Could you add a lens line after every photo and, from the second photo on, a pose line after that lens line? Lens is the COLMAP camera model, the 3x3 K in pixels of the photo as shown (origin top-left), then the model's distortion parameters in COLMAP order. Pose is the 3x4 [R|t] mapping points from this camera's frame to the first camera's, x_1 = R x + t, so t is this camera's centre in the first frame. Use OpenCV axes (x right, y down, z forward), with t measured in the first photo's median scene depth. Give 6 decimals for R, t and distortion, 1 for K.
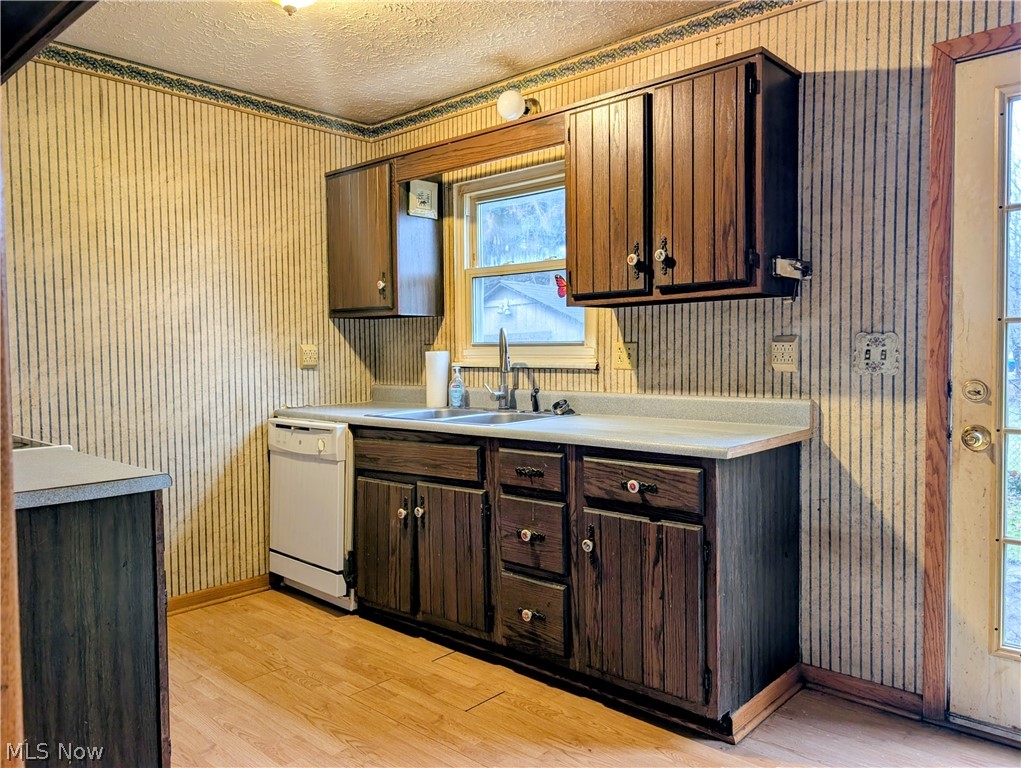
lens RADIAL K [[750.6, 0, 517.1], [0, 750.6, 381.6], [0, 0, 1]] dist [0.019789, -0.004980]
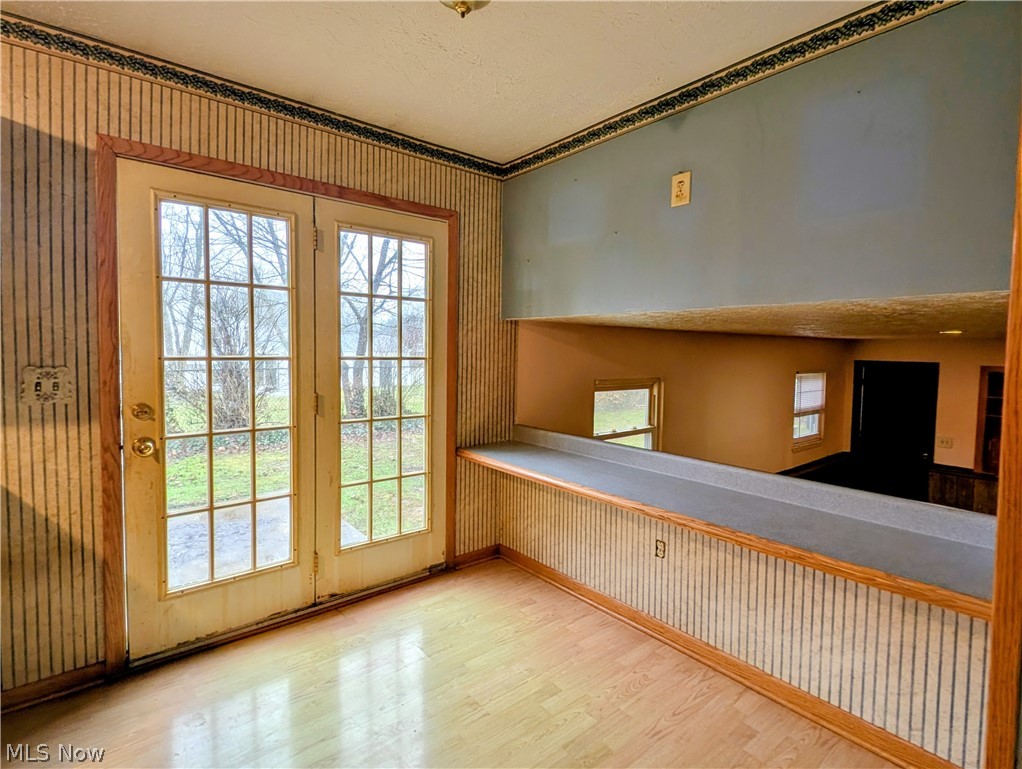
lens RADIAL K [[510.0, 0, 516.1], [0, 510.0, 373.1], [0, 0, 1]] dist [-0.000432, -0.001270]
pose [[0.146874, -0.031943, 0.988639, -0.158664], [0.023462, 0.999310, 0.028803, -0.057503], [-0.988877, 0.018965, 0.147522, 0.190586]]
